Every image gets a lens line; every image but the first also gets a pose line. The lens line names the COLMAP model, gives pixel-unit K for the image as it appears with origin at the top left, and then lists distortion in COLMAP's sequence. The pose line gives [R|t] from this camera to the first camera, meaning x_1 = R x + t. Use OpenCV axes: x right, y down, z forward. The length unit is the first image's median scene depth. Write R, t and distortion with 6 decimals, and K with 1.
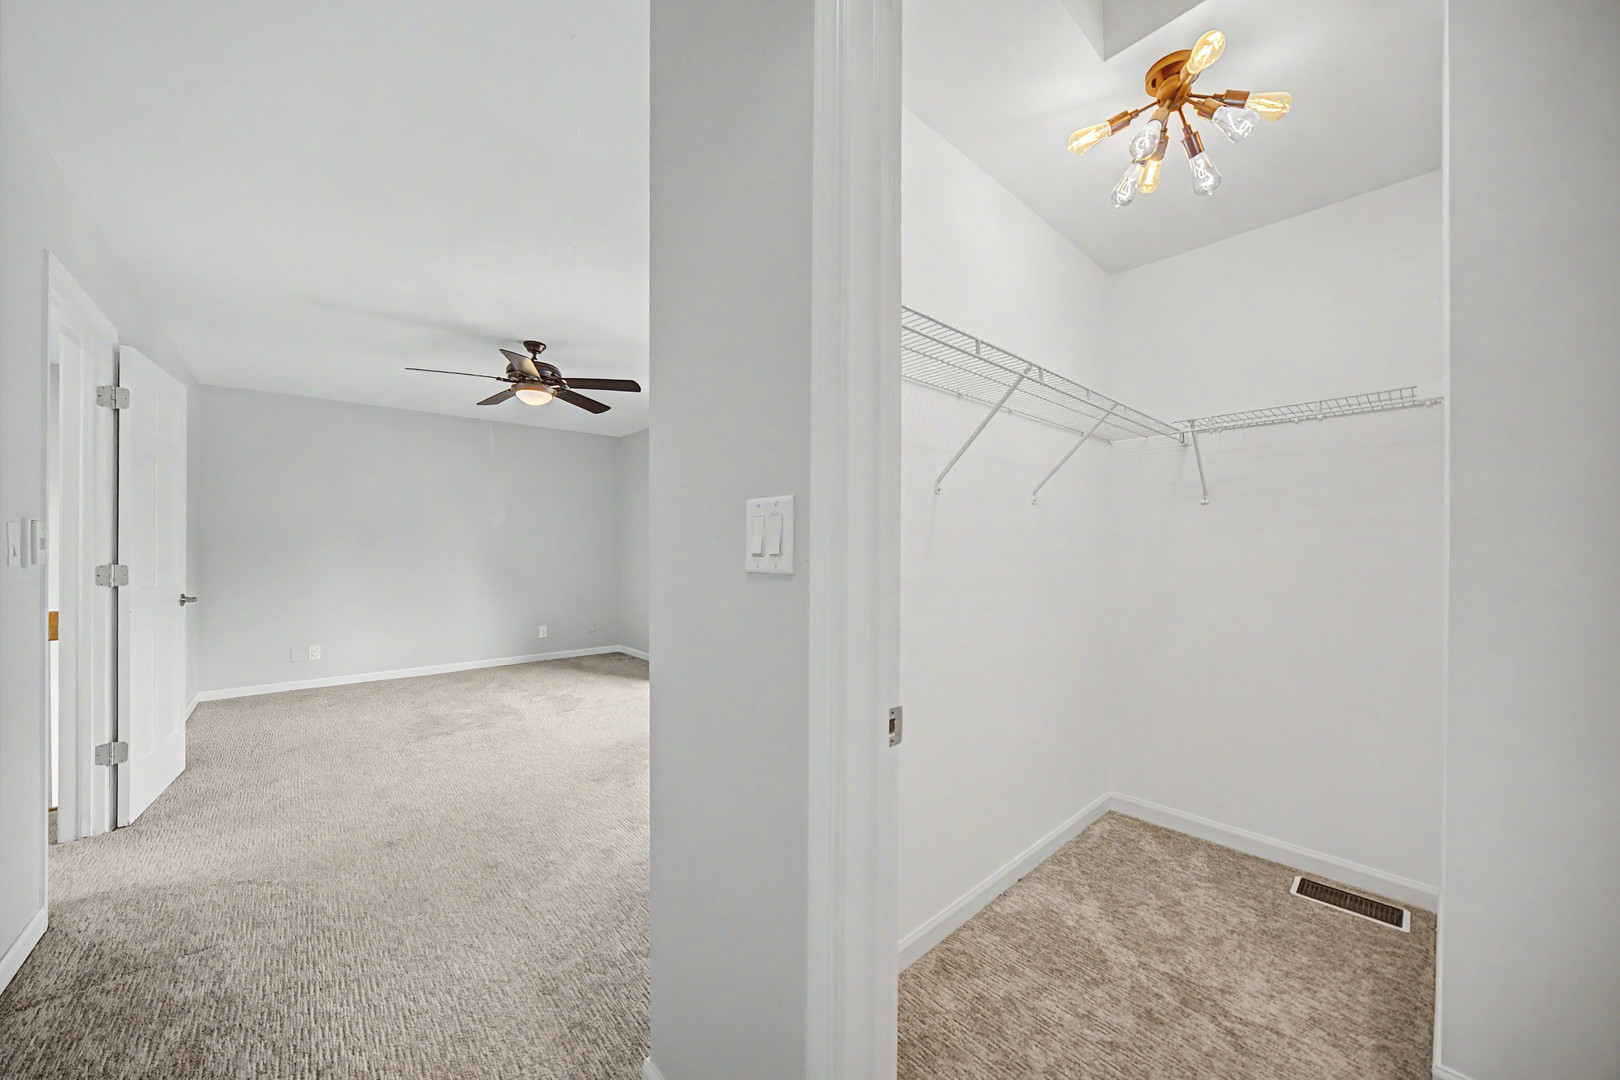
lens RADIAL K [[590.0, 0, 810.0], [0, 590.0, 540.0], [0, 0, 1]] dist [-0.027553, 0.006220]
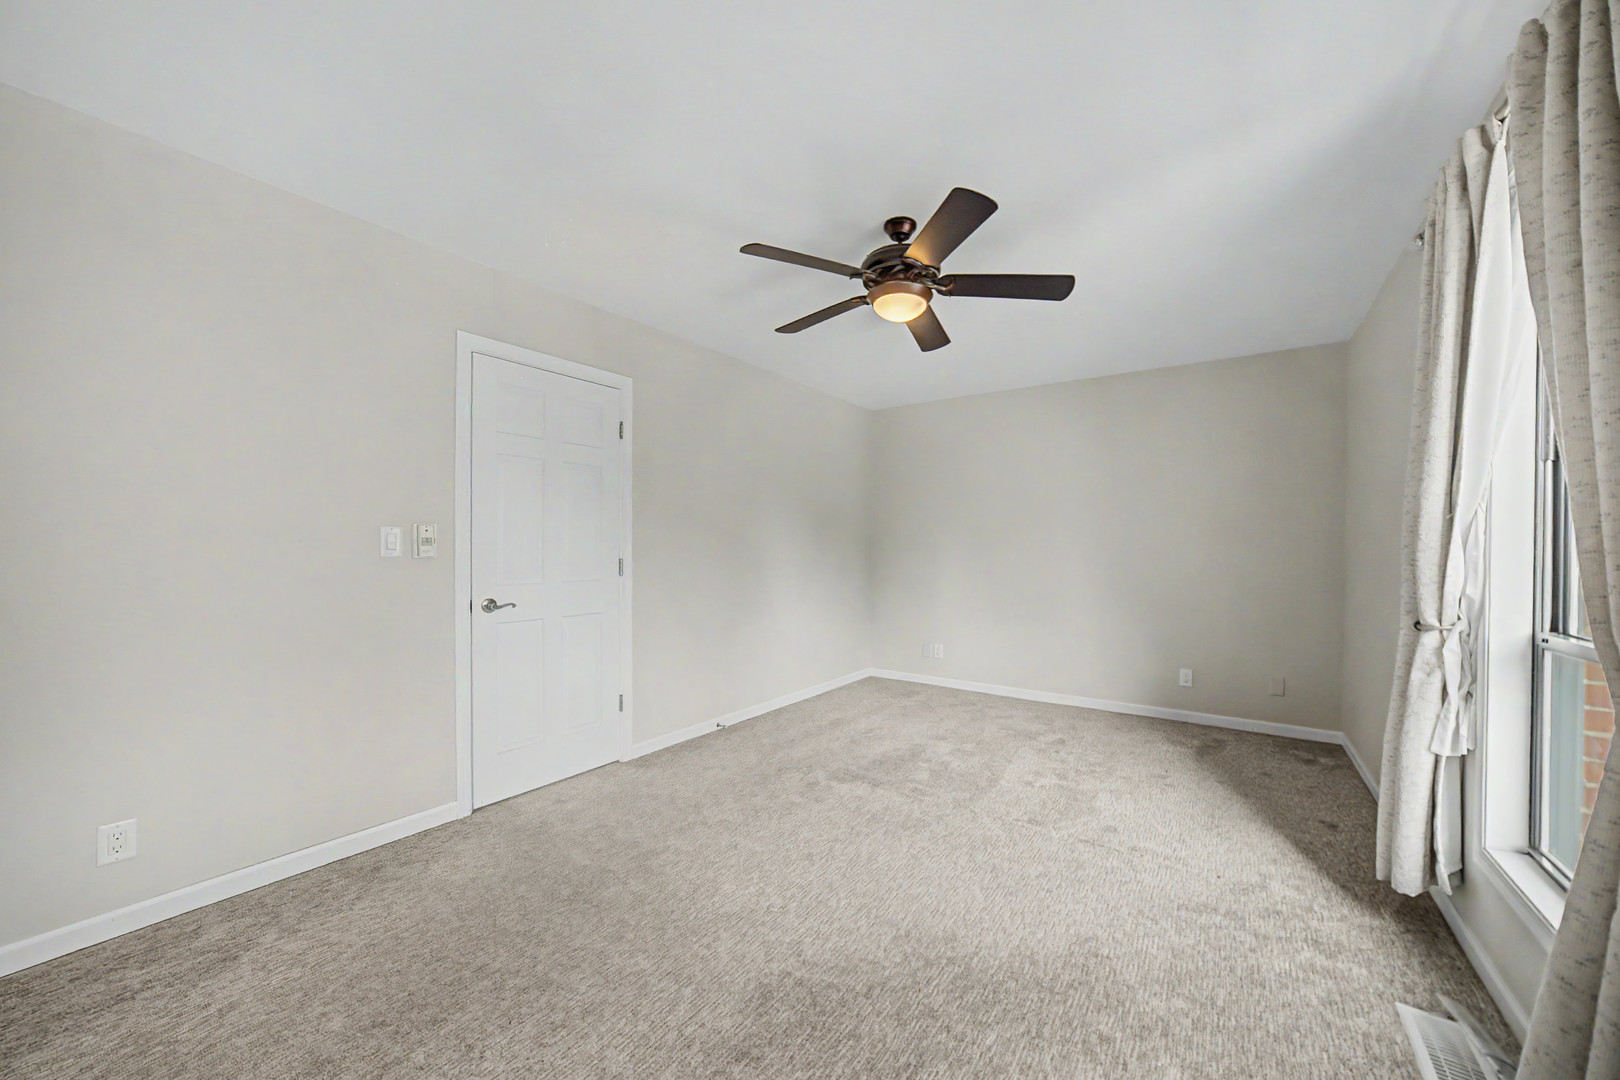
lens RADIAL K [[590.0, 0, 810.0], [0, 590.0, 540.0], [0, 0, 1]] dist [-0.027553, 0.006220]
pose [[0.244143, -0.007426, -0.969711, 0.107277], [0.003782, 0.999970, -0.006706, 0.010302], [0.969732, -0.002031, 0.244164, 0.658844]]
